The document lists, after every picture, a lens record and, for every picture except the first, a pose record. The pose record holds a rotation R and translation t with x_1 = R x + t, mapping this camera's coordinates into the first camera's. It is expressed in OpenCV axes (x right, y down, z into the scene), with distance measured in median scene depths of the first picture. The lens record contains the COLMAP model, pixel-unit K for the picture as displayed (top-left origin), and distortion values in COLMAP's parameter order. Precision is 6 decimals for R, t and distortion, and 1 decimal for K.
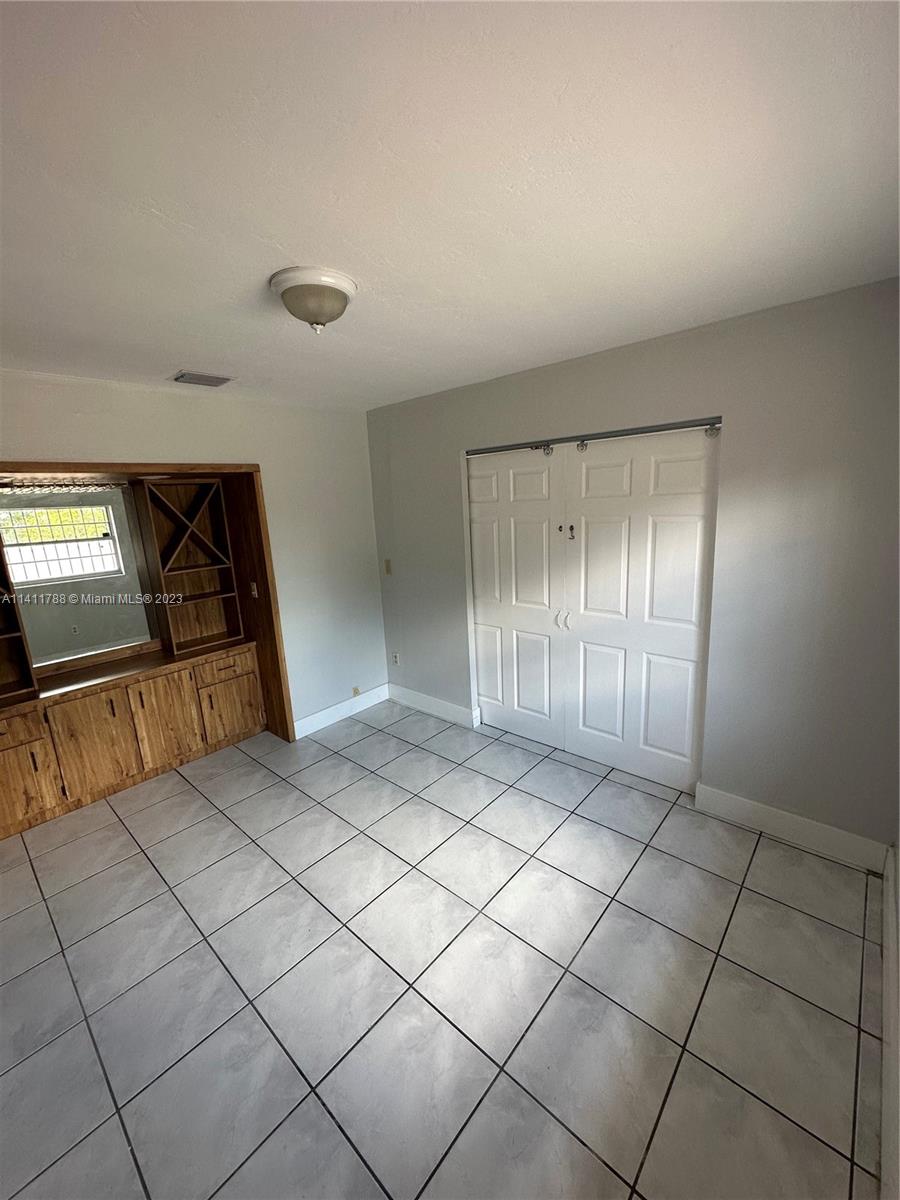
lens RADIAL K [[480.8, 0, 451.1], [0, 480.8, 598.7], [0, 0, 1]] dist [-0.002032, 0.000183]
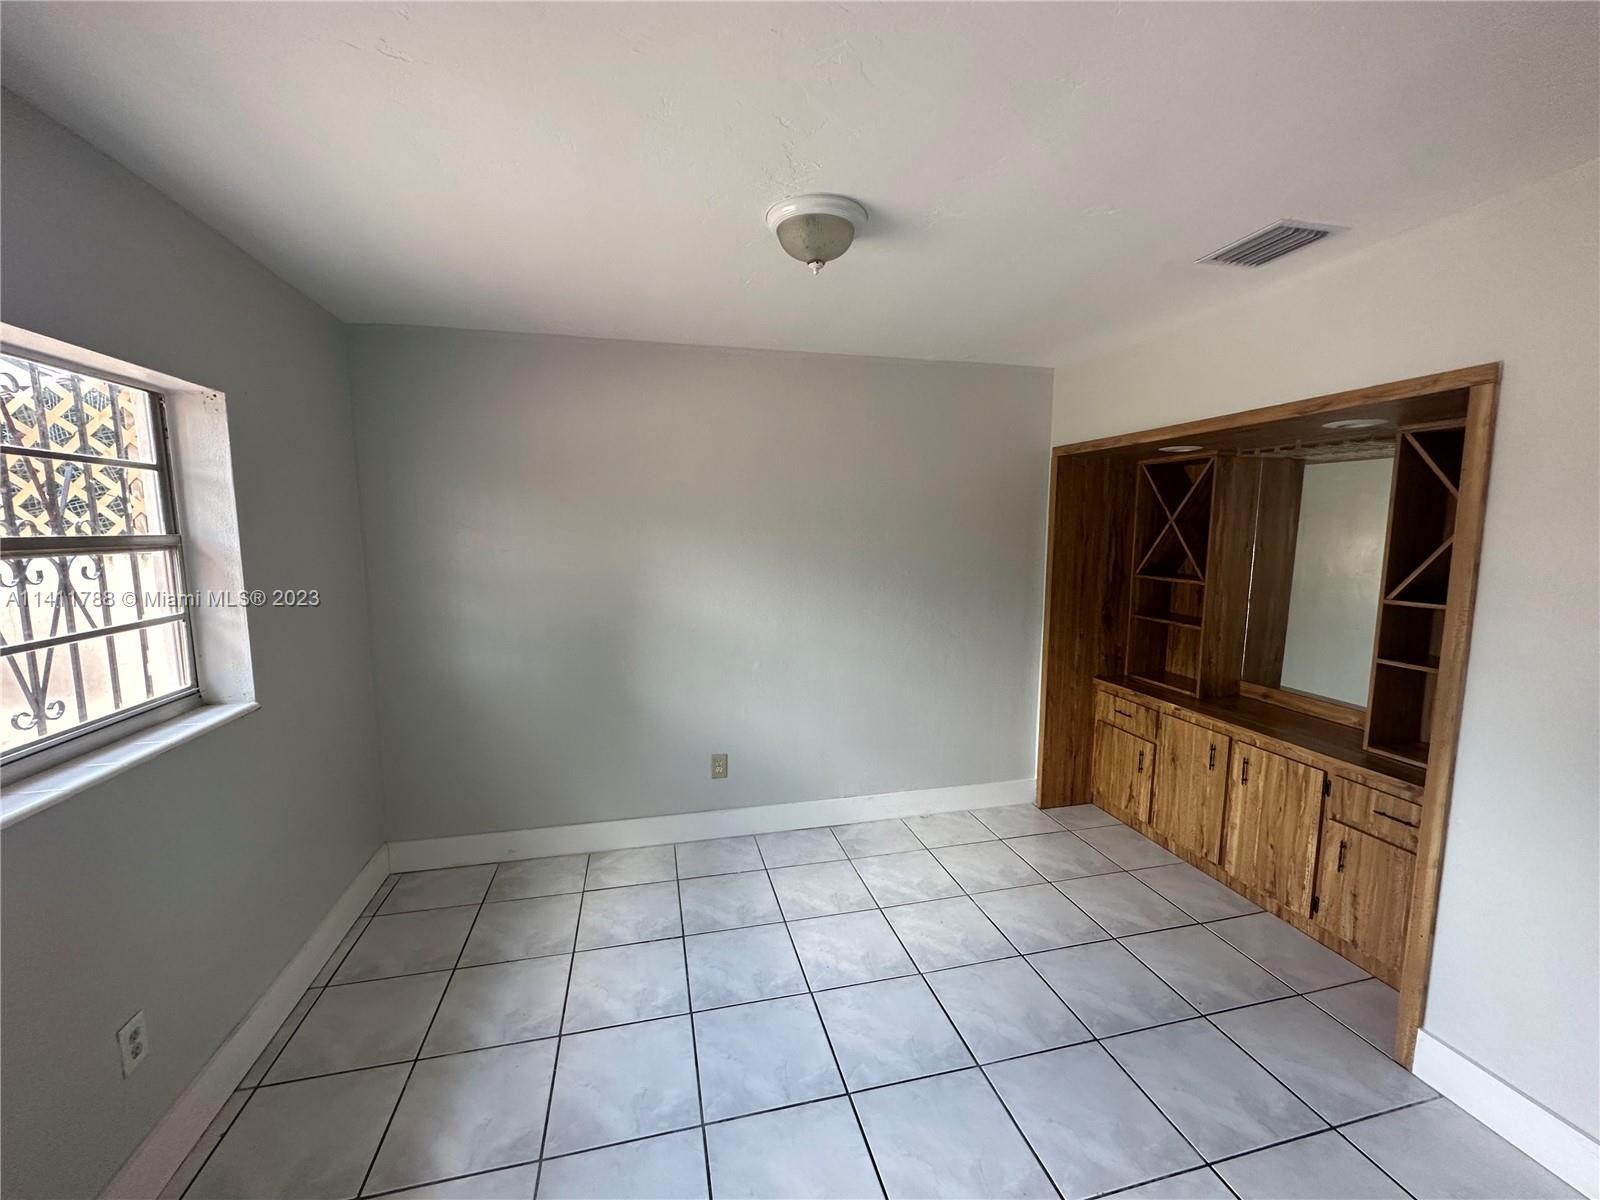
lens RADIAL K [[641.1, 0, 799.6], [0, 641.1, 596.6], [0, 0, 1]] dist [-0.002032, 0.000183]
pose [[-0.565085, 0.144391, -0.812299, 0.447101], [-0.140996, 0.953181, 0.267520, -0.196351], [0.812896, 0.265703, -0.518269, 1.062365]]
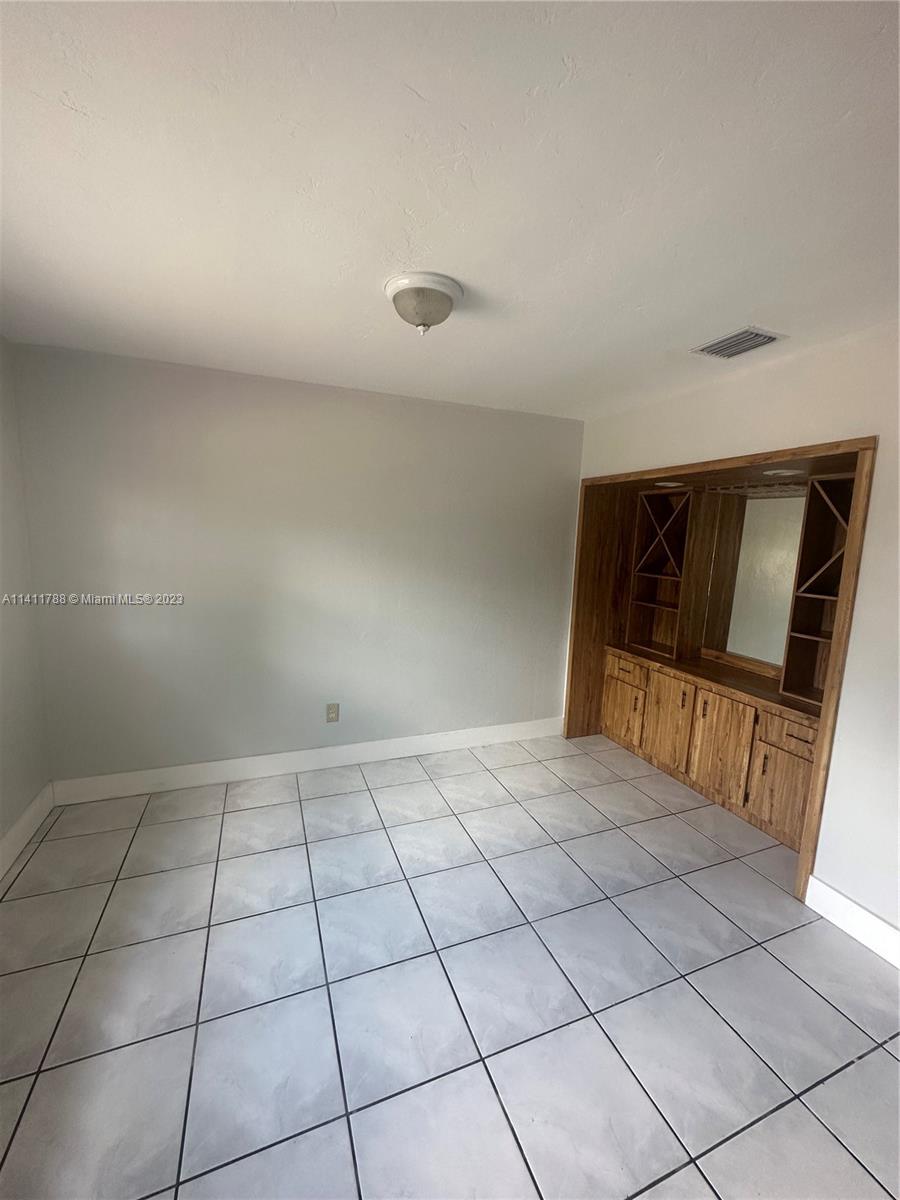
lens RADIAL K [[480.8, 0, 453.1], [0, 480.8, 598.7], [0, 0, 1]] dist [-0.002032, 0.000183]
pose [[-0.447334, 0.160631, -0.879824, 0.458377], [-0.194285, 0.942795, 0.270909, -0.188159], [0.873010, 0.292123, -0.390536, 1.034613]]
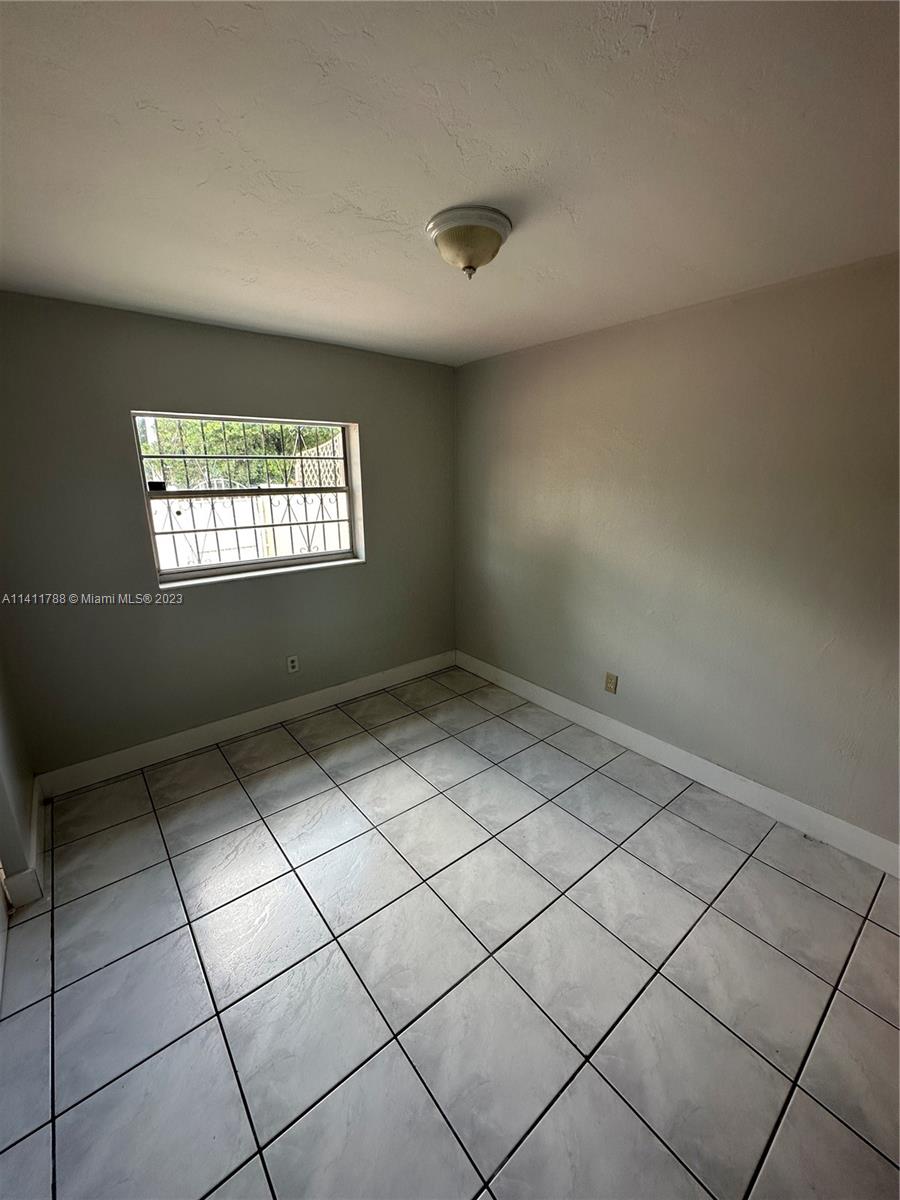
lens RADIAL K [[480.8, 0, 449.8], [0, 480.8, 594.7], [0, 0, 1]] dist [-0.002032, 0.000183]
pose [[-0.985215, 0.013013, 0.170828, -0.248086], [0.086641, 0.898051, 0.431274, -0.251142], [-0.147801, 0.439698, -0.885901, 1.366452]]
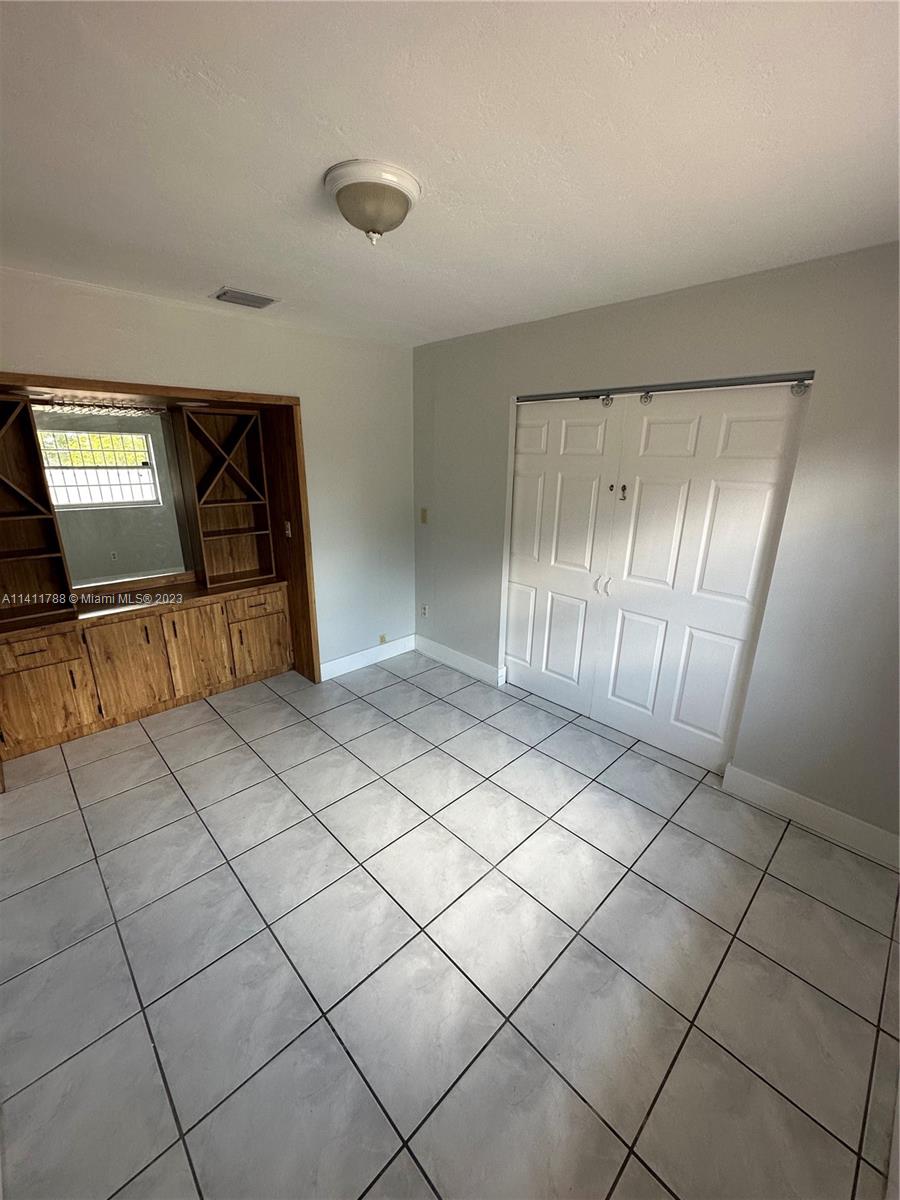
lens RADIAL K [[480.8, 0, 450.6], [0, 480.8, 598.9], [0, 0, 1]] dist [-0.002032, 0.000183]
pose [[0.995174, 0.083739, -0.051142, -0.021012], [-0.078645, 0.992405, 0.094594, 0.005497], [0.058675, -0.090115, 0.994201, 0.035992]]
